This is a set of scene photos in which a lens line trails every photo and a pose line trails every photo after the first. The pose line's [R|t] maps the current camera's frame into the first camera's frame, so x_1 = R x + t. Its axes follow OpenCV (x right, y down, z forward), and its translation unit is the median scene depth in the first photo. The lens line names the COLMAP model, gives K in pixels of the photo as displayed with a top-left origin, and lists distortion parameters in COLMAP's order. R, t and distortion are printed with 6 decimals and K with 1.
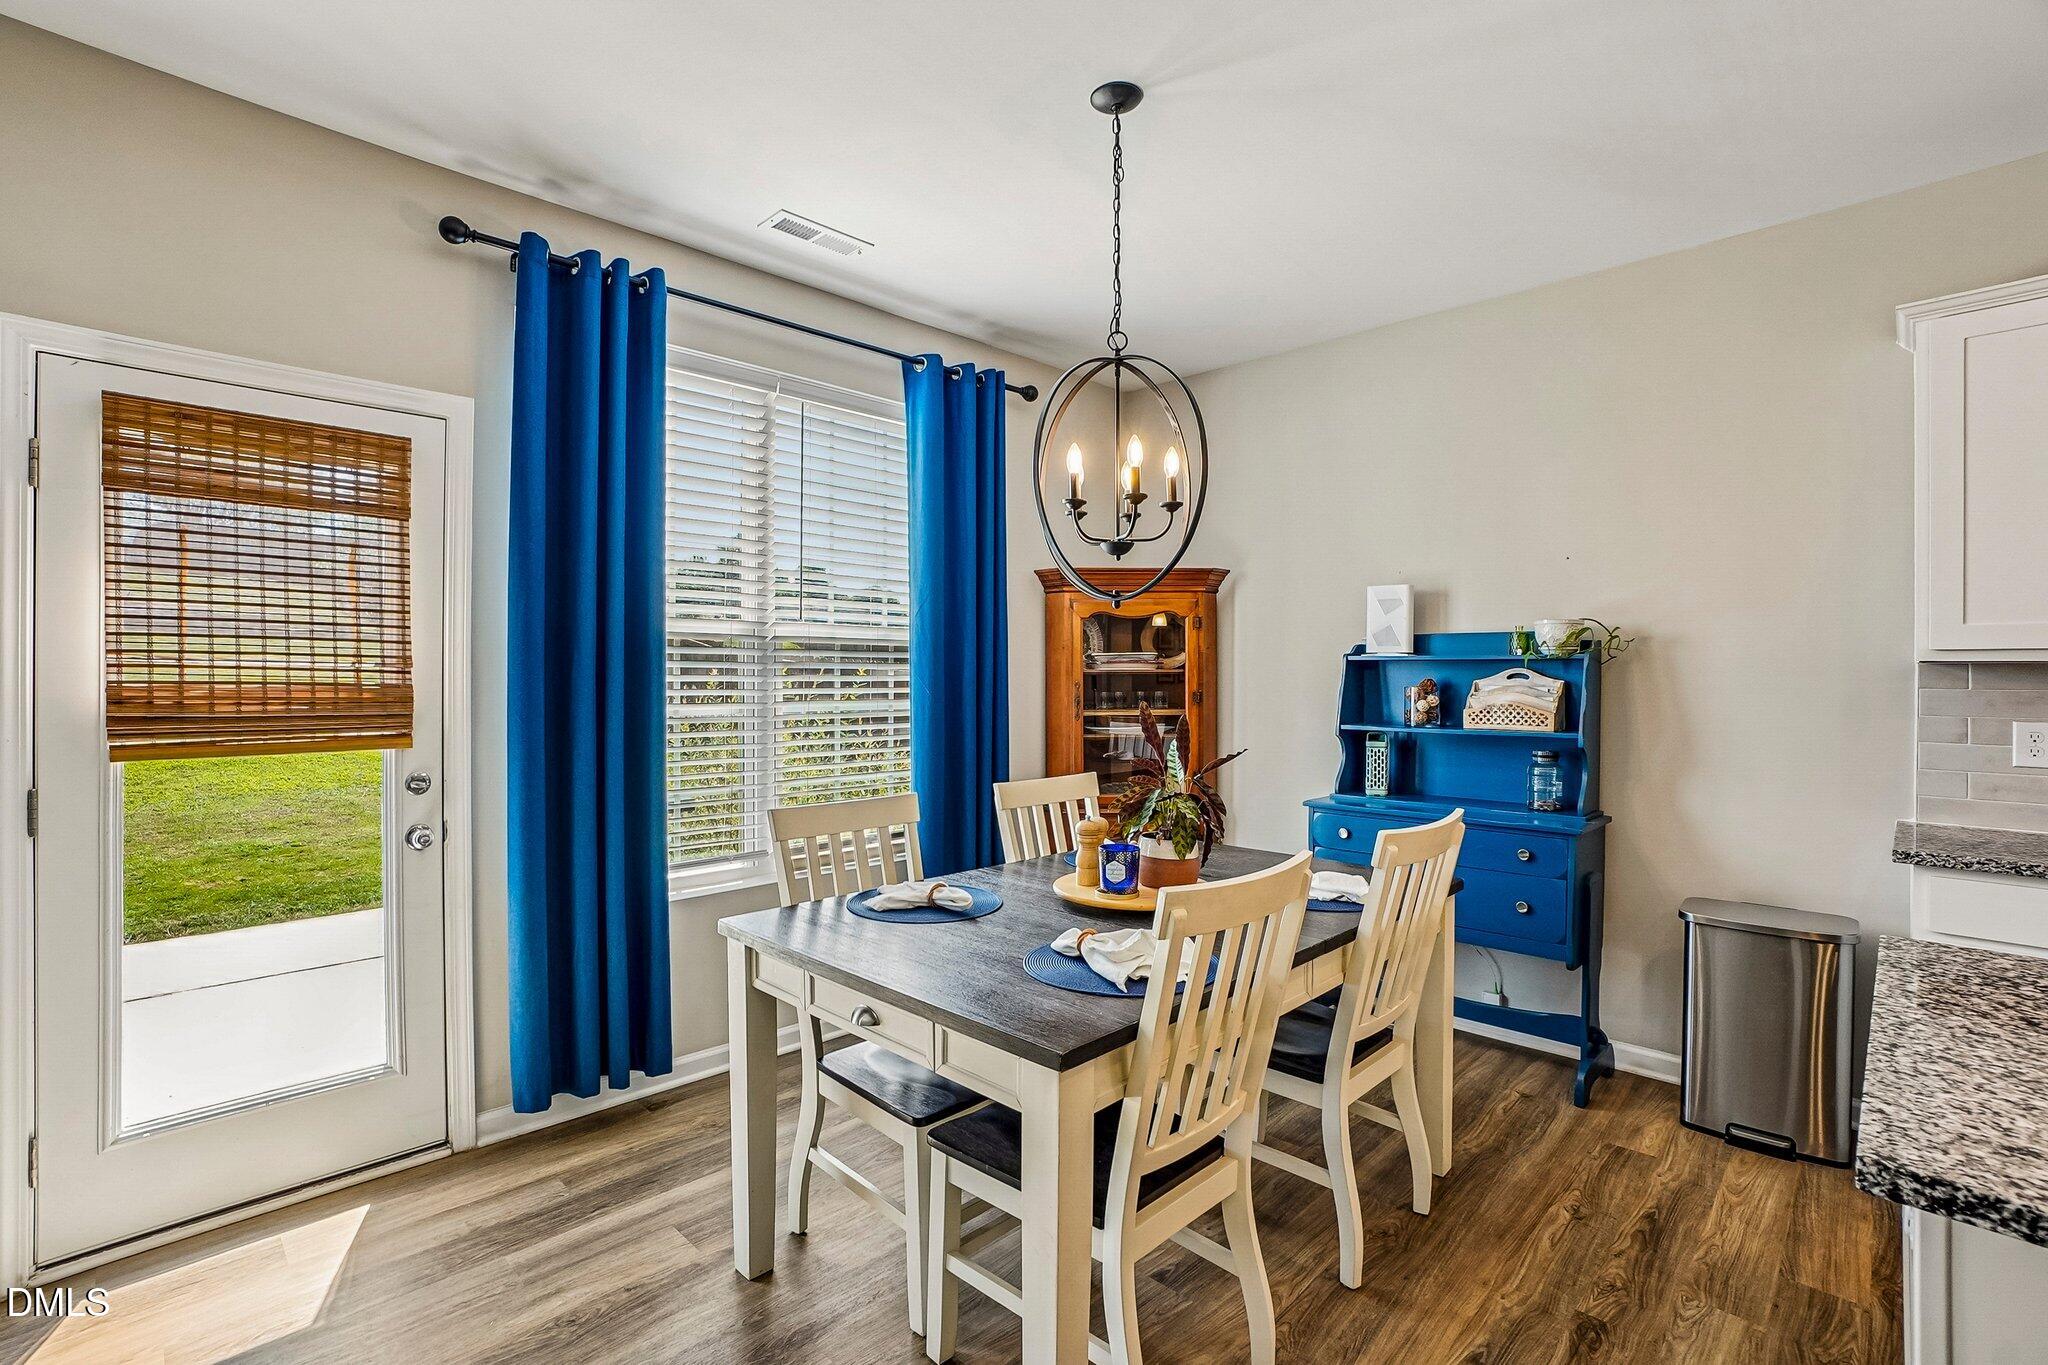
lens RADIAL K [[932.5, 0, 1034.3], [0, 932.5, 674.9], [0, 0, 1]] dist [-0.062763, 0.021005]
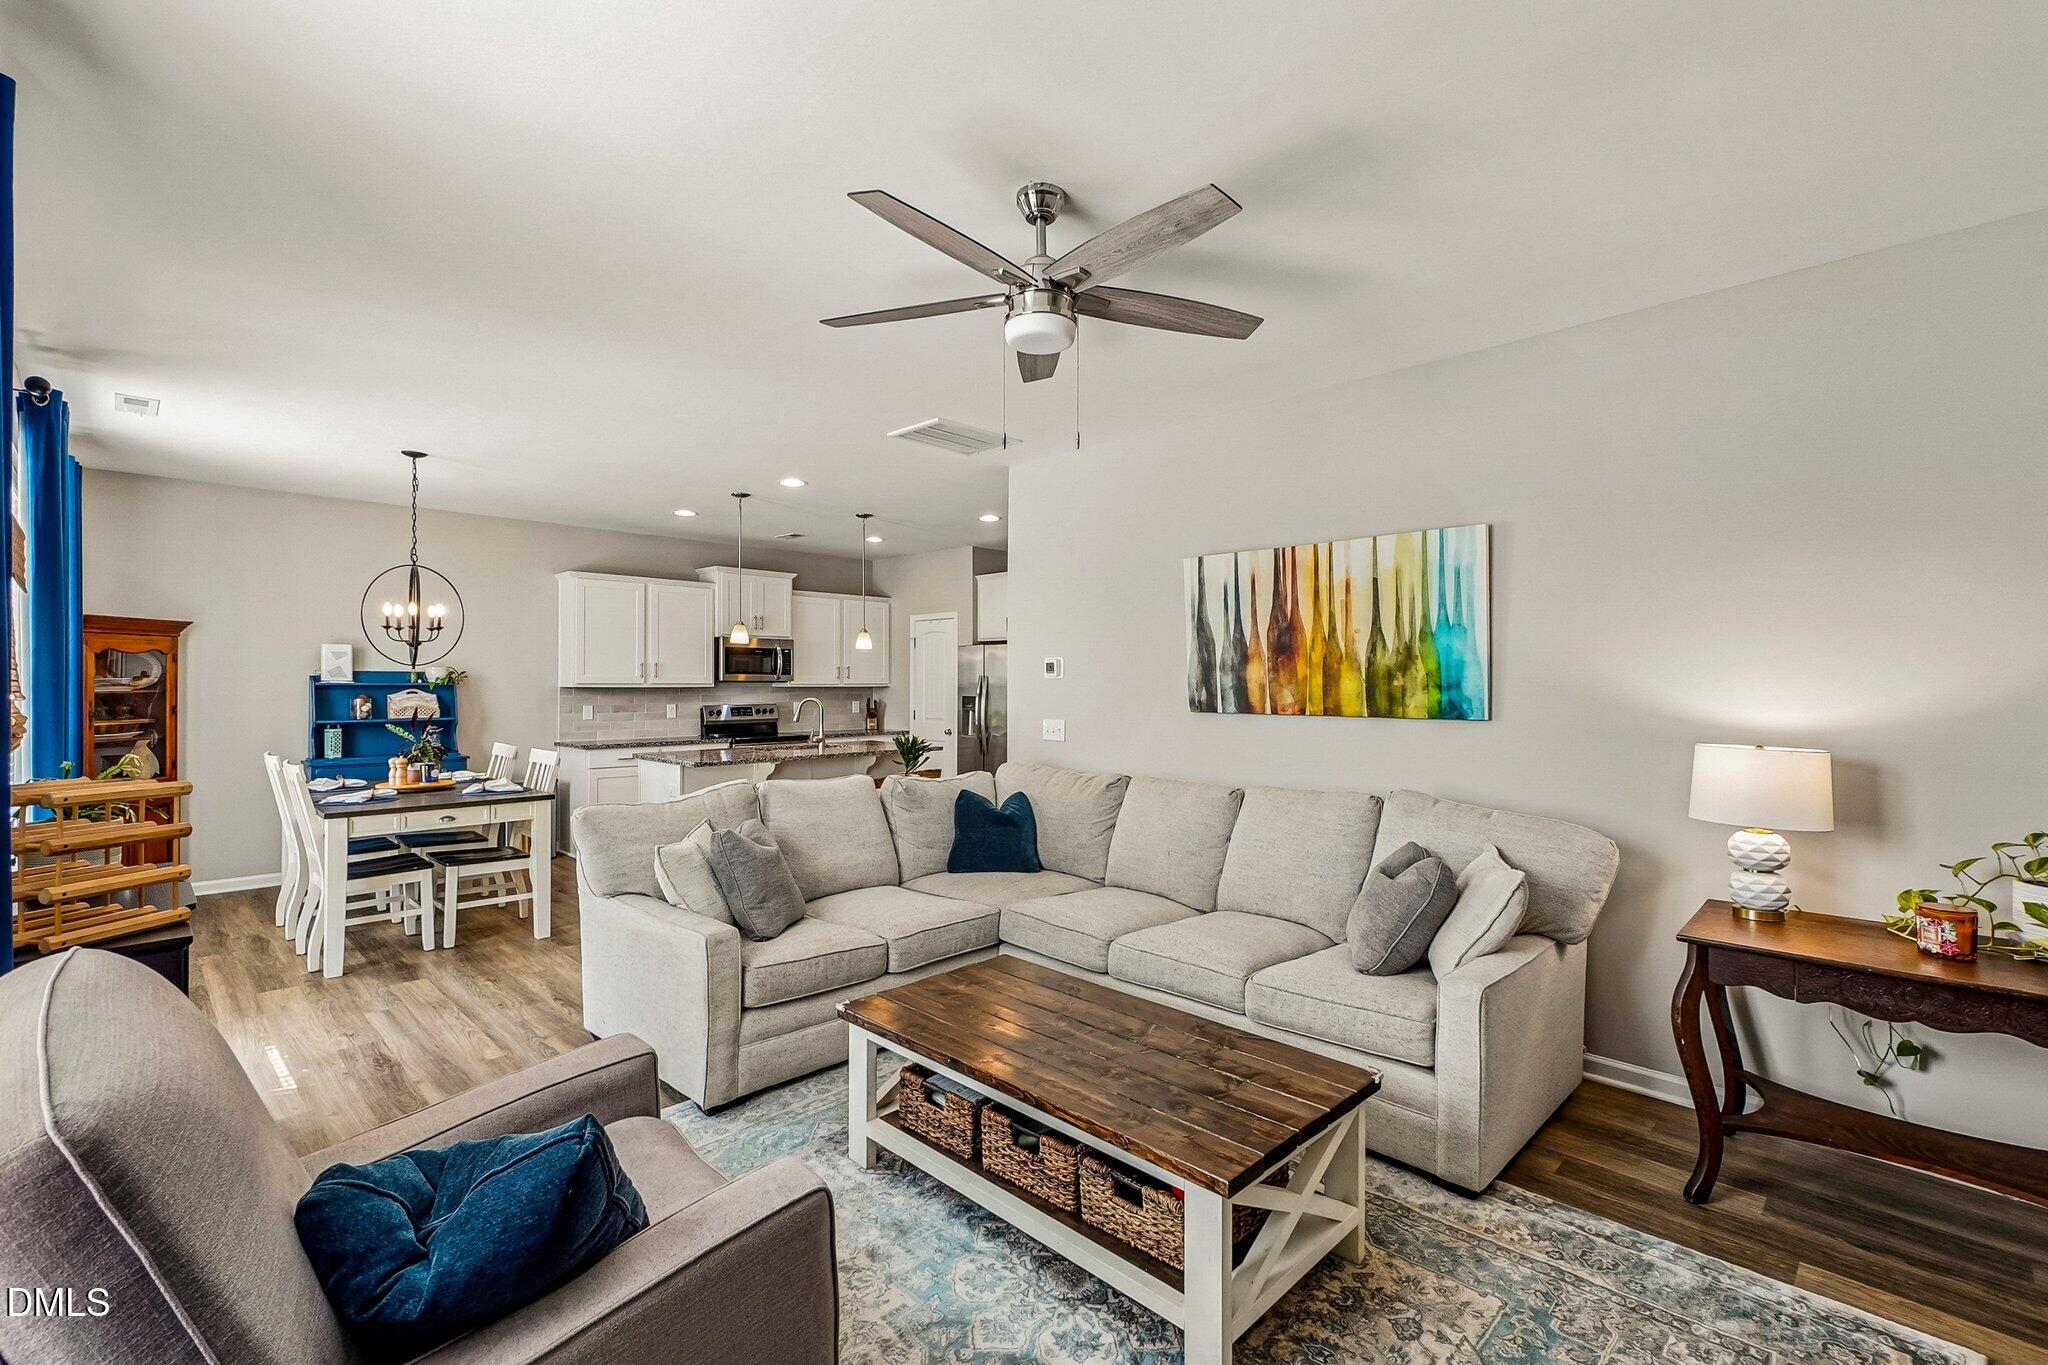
lens RADIAL K [[913.2, 0, 1016.2], [0, 913.2, 685.4], [0, 0, 1]] dist [0.002101, 0.000061]
pose [[0.002377, -0.007422, 0.999970, -2.021386], [-0.002594, 0.999969, 0.007428, -0.044621], [-0.999994, -0.002612, 0.002358, -0.506883]]
